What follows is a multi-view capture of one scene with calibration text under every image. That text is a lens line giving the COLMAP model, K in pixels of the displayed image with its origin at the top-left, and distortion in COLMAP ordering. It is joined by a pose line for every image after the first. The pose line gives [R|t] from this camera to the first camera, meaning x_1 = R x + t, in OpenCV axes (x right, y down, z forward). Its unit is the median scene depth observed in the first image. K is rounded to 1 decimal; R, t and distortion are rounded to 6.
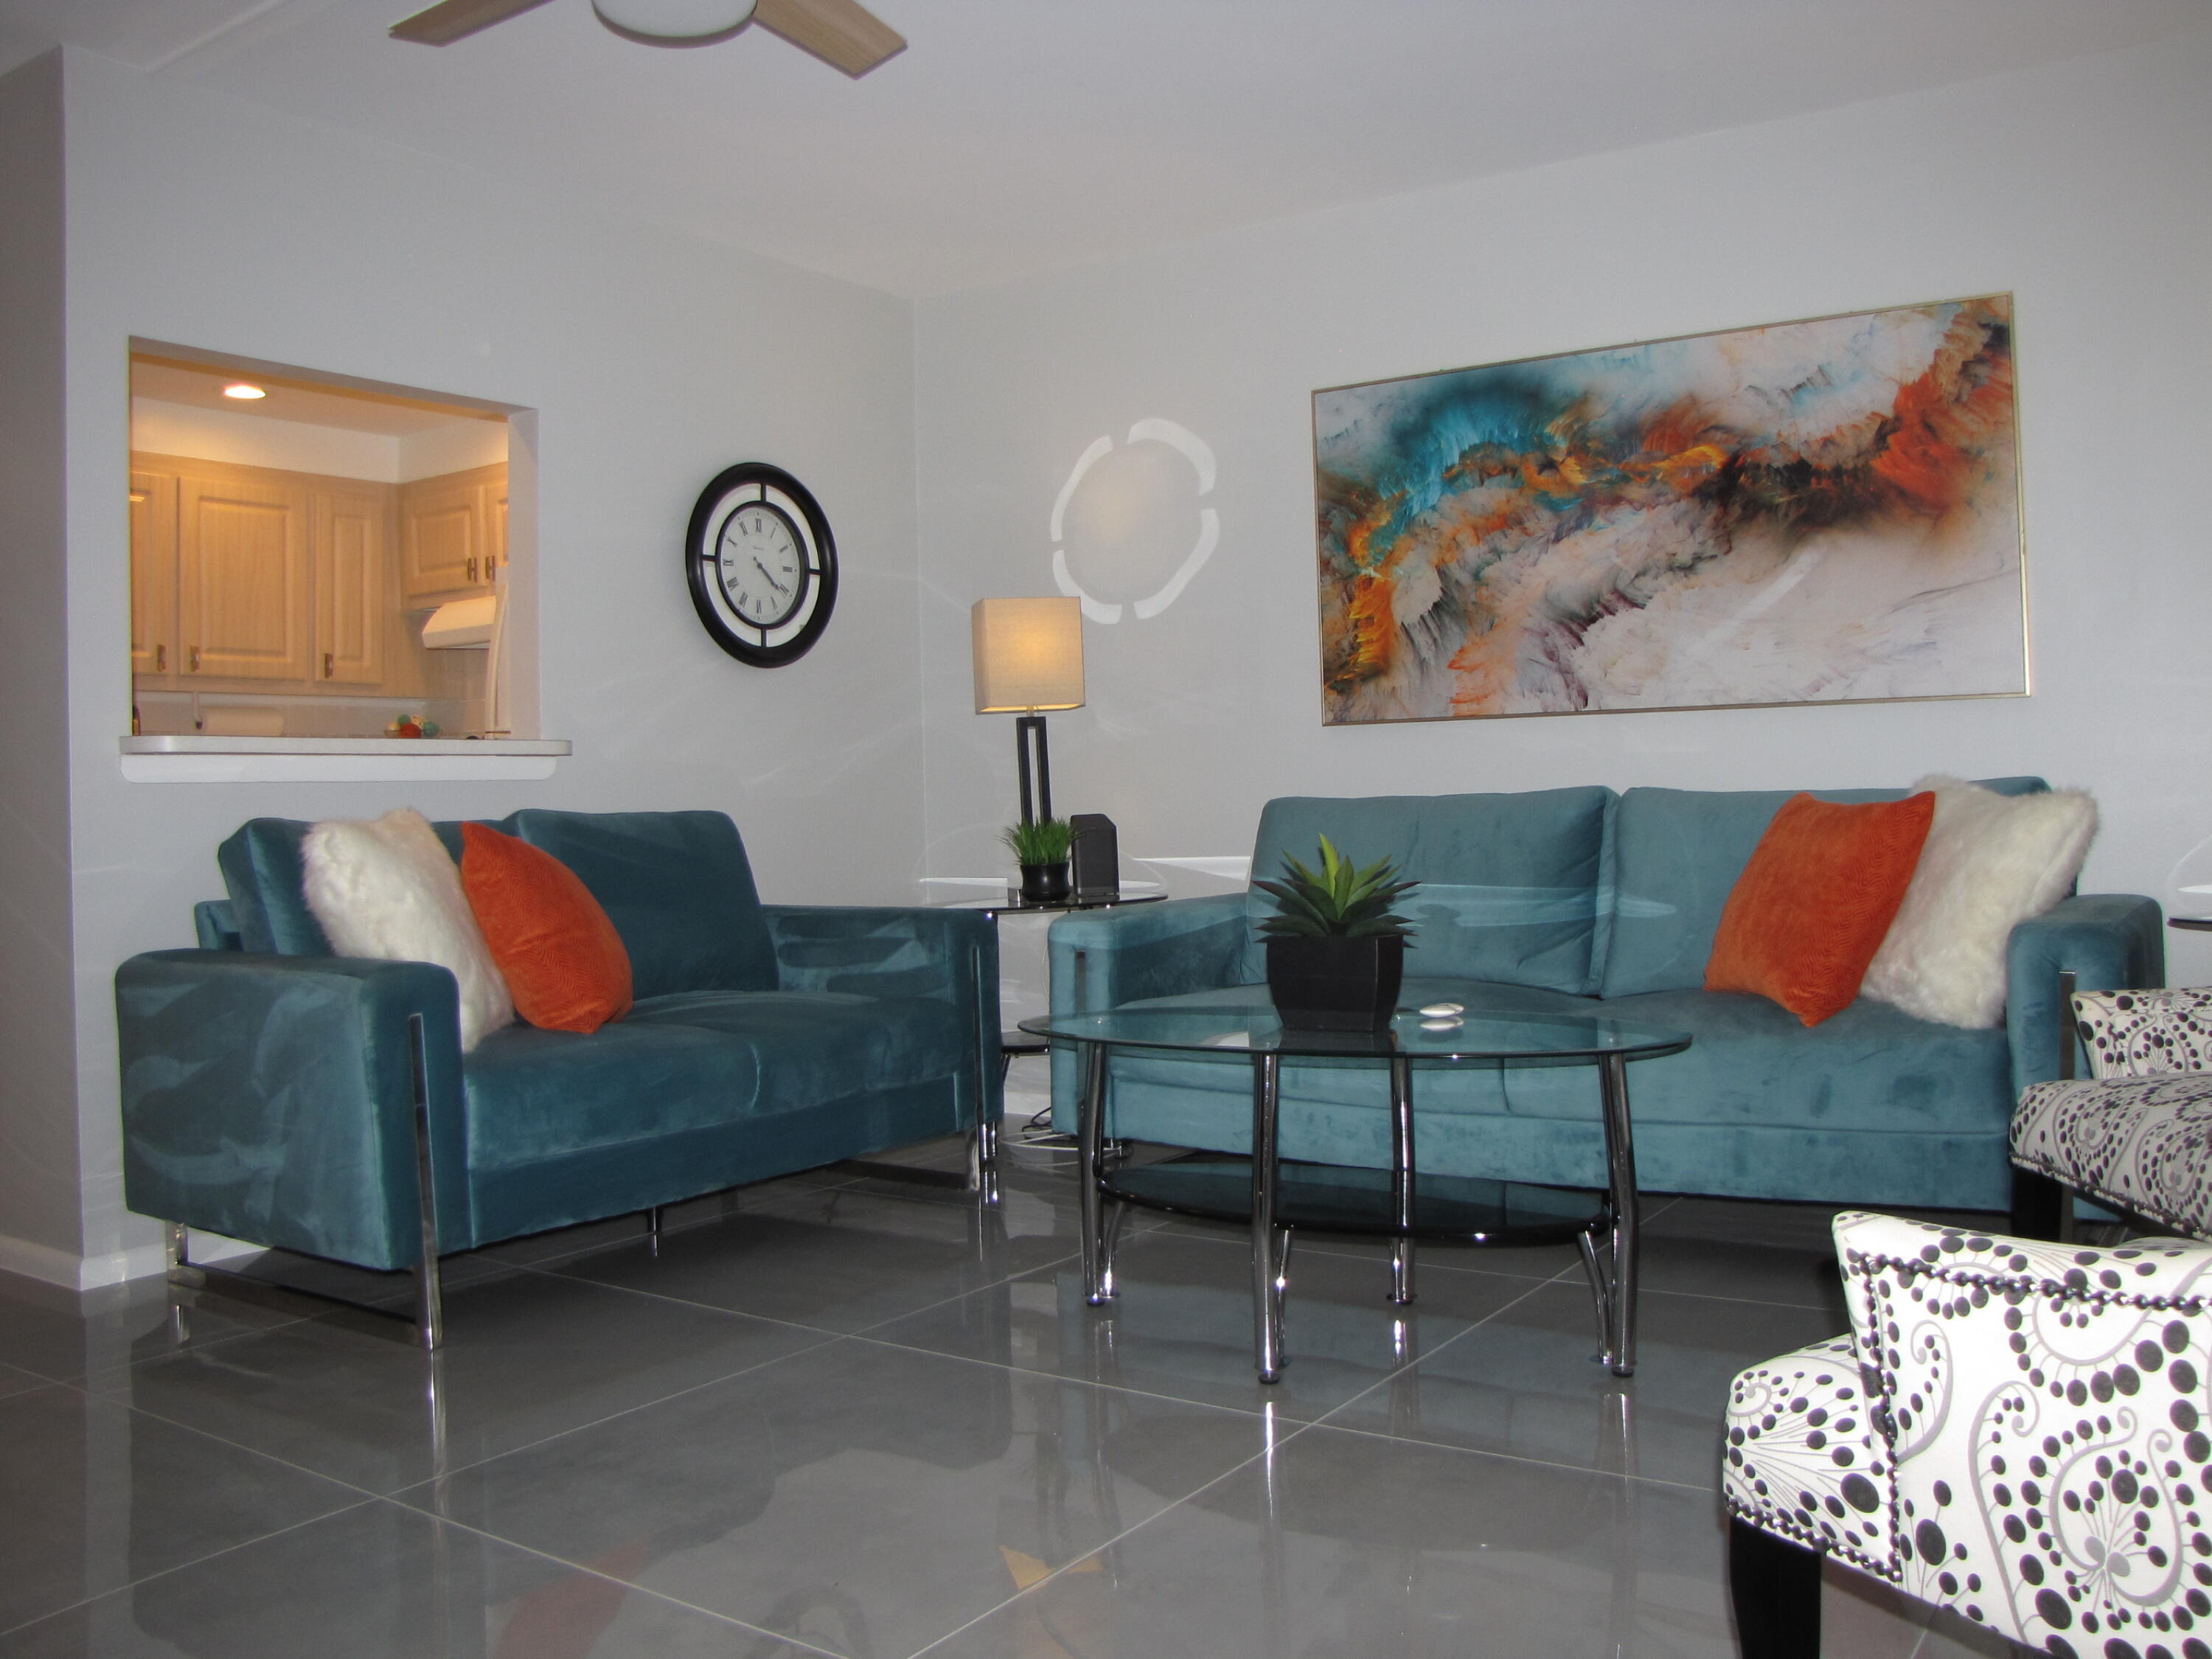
lens RADIAL K [[1864.7, 0, 1157.0], [0, 1864.7, 773.5], [0, 0, 1]] dist [-0.185905, 0.168711]
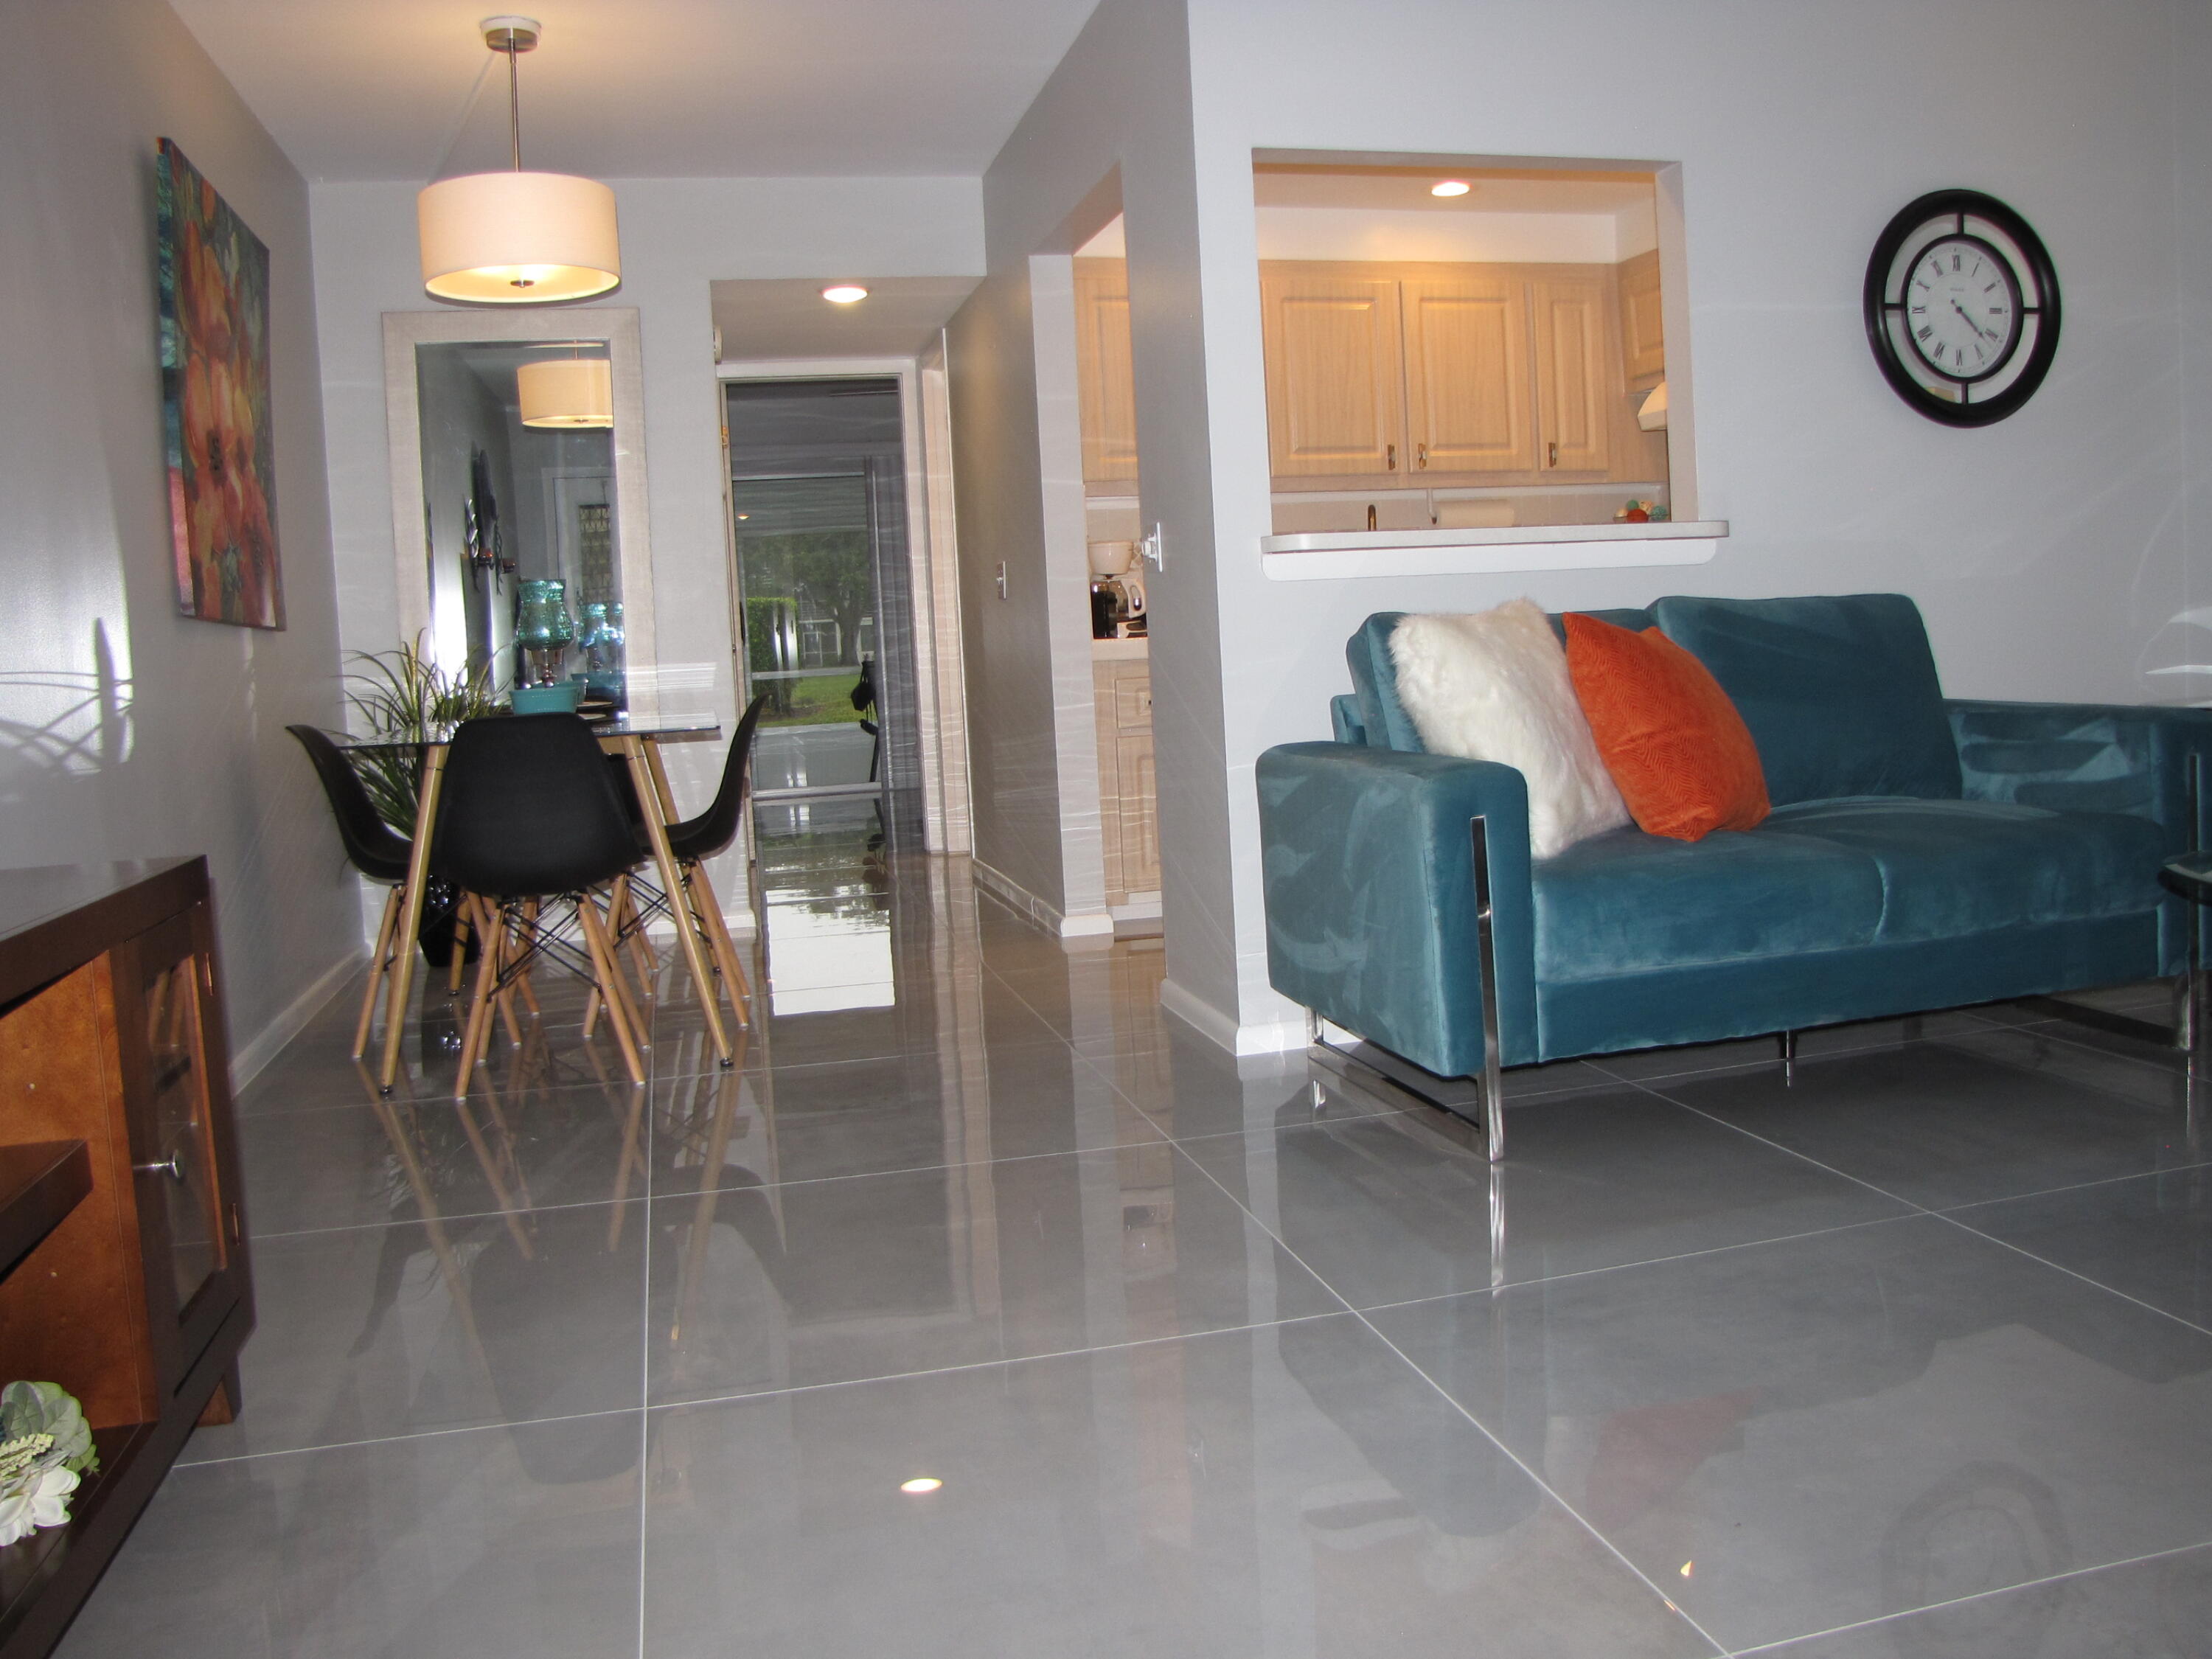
lens RADIAL K [[1864.7, 0, 1157.0], [0, 1864.7, 773.5], [0, 0, 1]] dist [-0.185905, 0.168711]
pose [[0.751820, 0.037196, -0.658319, 0.076771], [0.041546, 0.993751, 0.103595, 0.001419], [0.658059, -0.105235, 0.745576, 0.116758]]
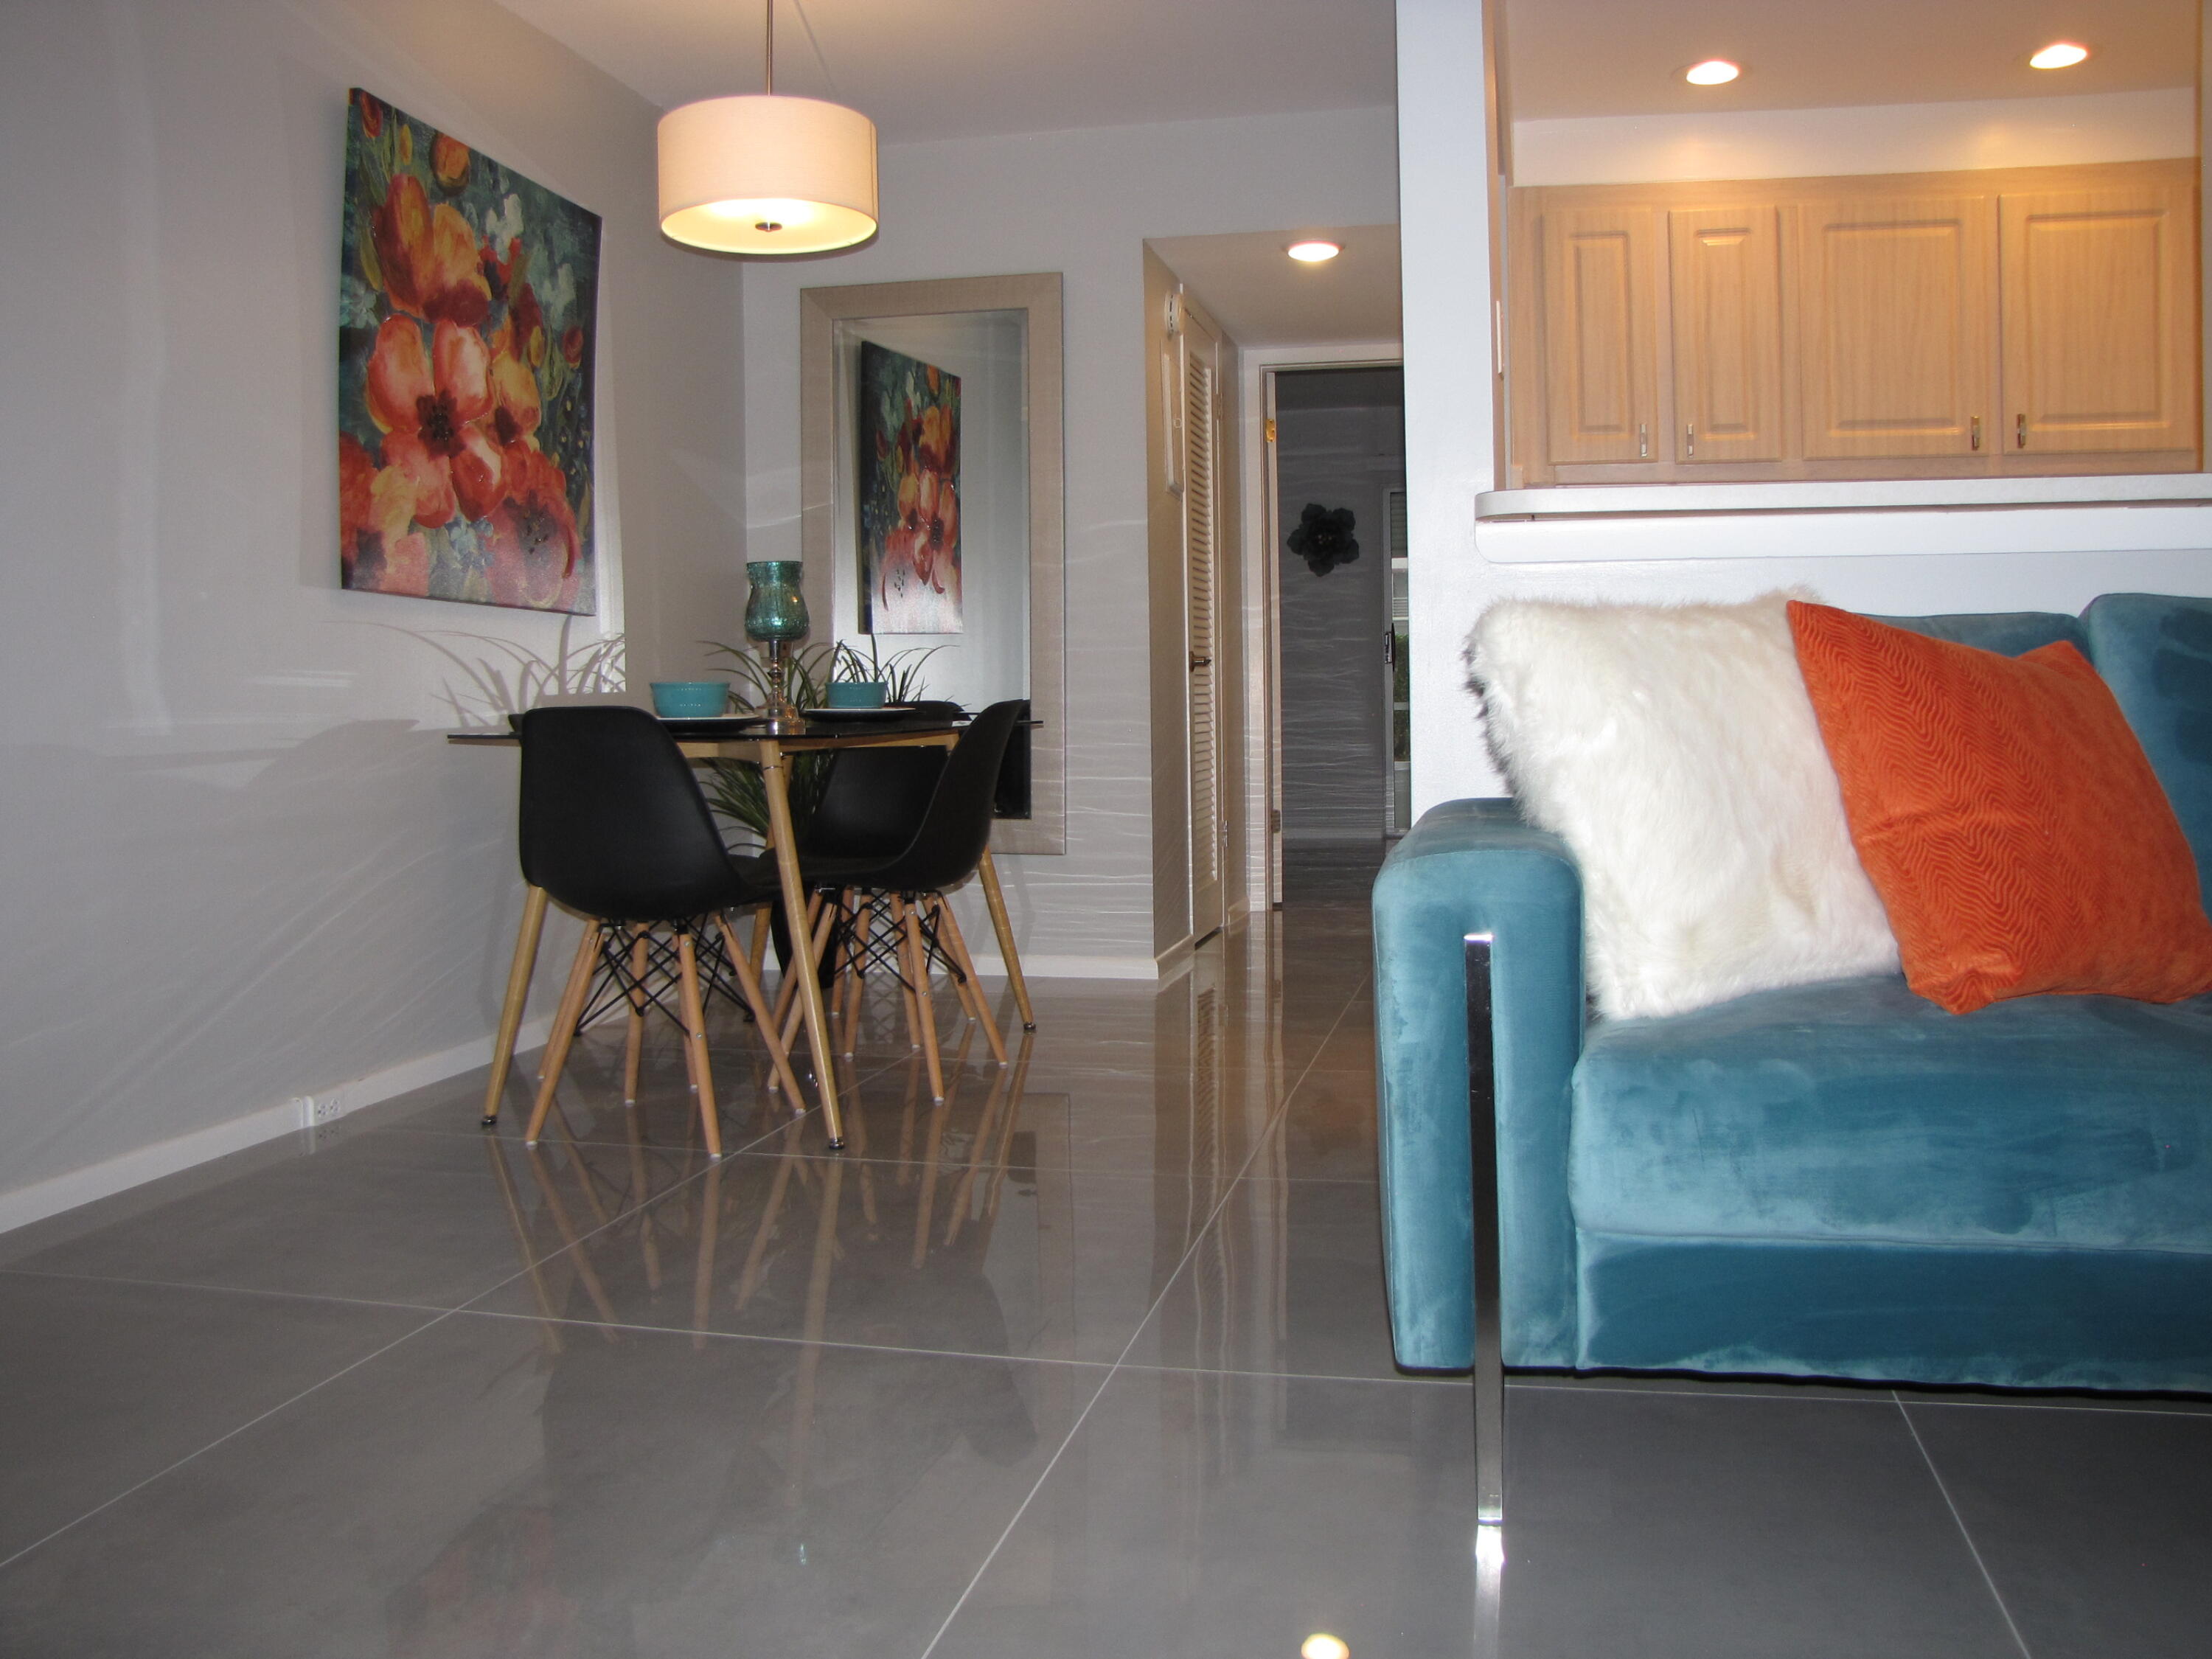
lens RADIAL K [[1864.7, 0, 1157.0], [0, 1864.7, 773.5], [0, 0, 1]] dist [-0.185905, 0.168711]
pose [[0.374055, 0.056874, -0.925661, 0.054923], [0.017369, 0.997513, 0.068307, 0.031099], [0.927244, -0.041628, 0.372137, 0.505657]]
